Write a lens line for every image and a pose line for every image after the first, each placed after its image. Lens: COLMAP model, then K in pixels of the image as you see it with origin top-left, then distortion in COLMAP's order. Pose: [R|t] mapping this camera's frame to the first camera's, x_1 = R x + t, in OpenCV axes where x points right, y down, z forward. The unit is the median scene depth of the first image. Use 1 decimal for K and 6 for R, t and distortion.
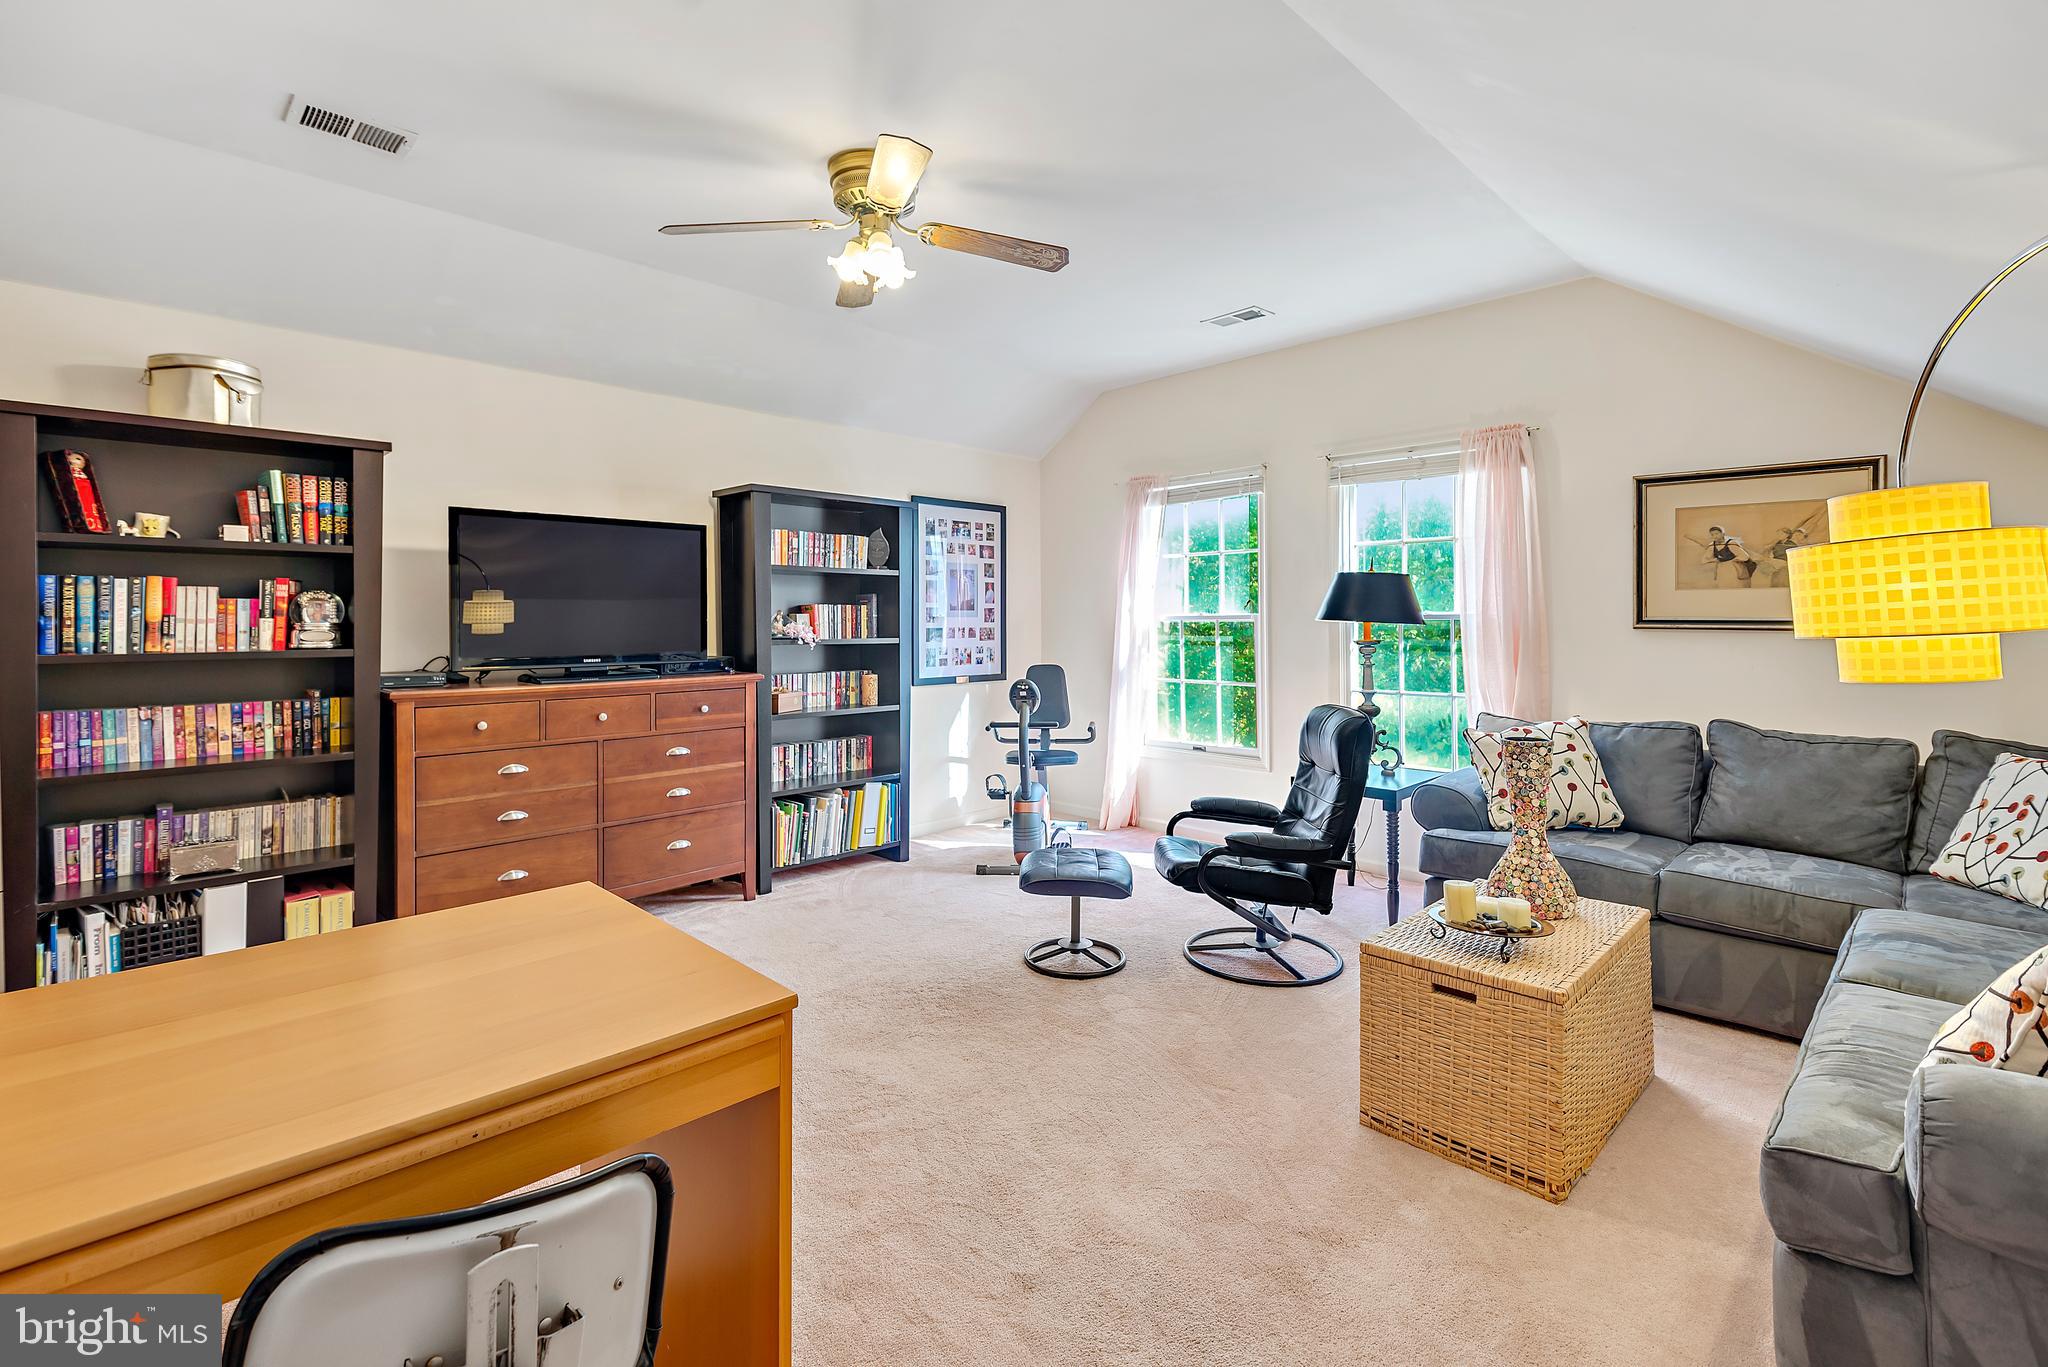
lens RADIAL K [[931.4, 0, 1020.8], [0, 931.4, 629.1], [0, 0, 1]] dist [0.005501, -0.000339]
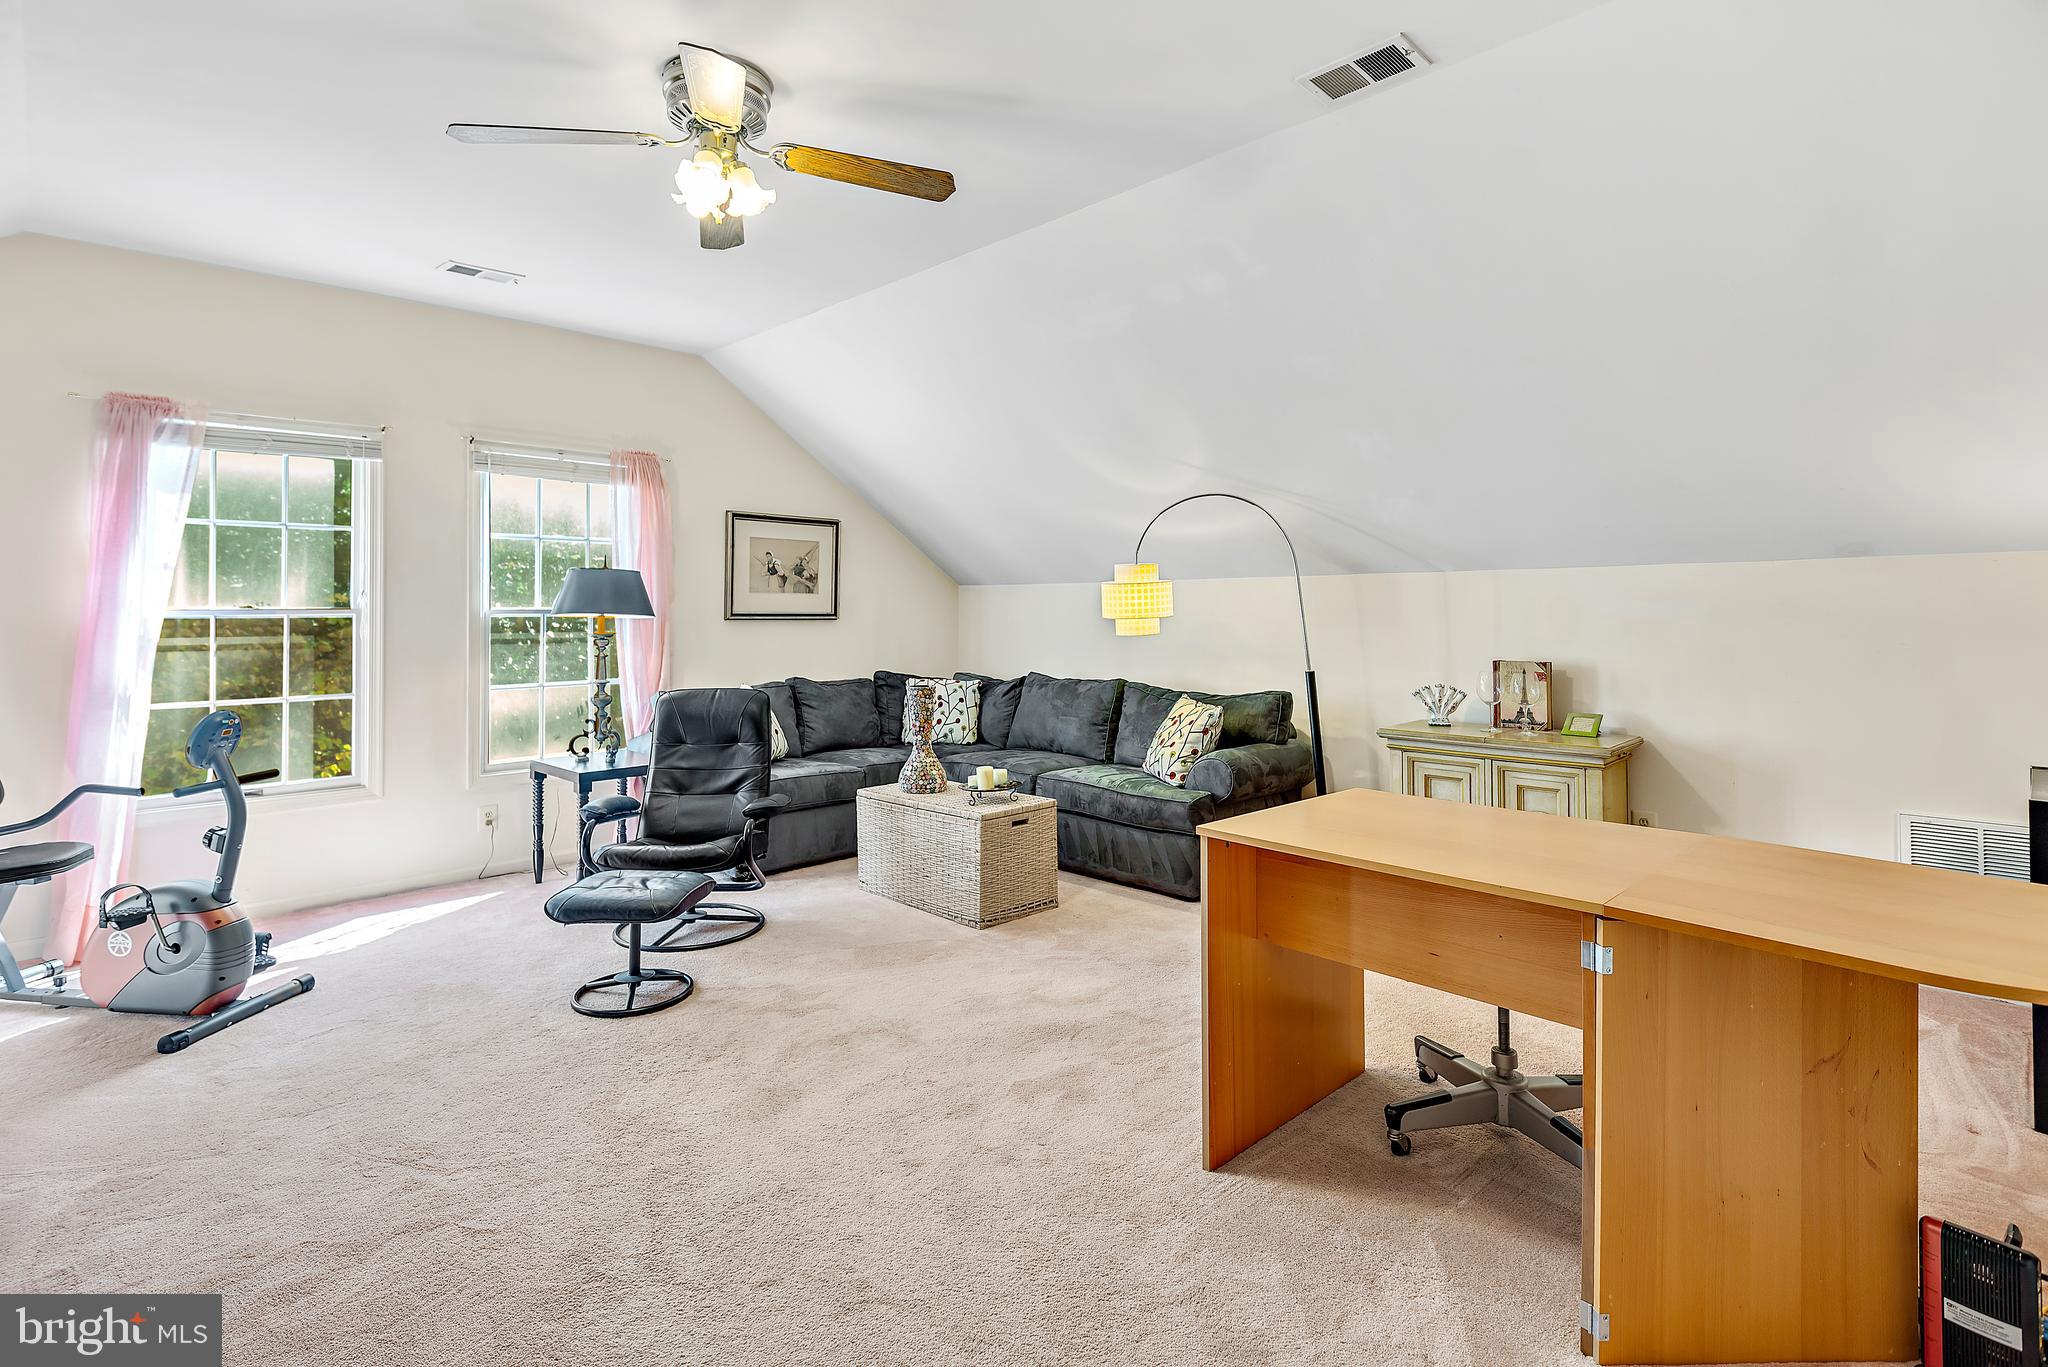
lens RADIAL K [[992.8, 0, 1014.4], [0, 992.8, 622.9], [0, 0, 1]] dist [0.000923, 0.000223]
pose [[0.012798, -0.006530, 0.999897, -0.797473], [0.014925, 0.999869, 0.006339, 0.000945], [-0.999807, 0.014843, 0.012894, 0.544882]]
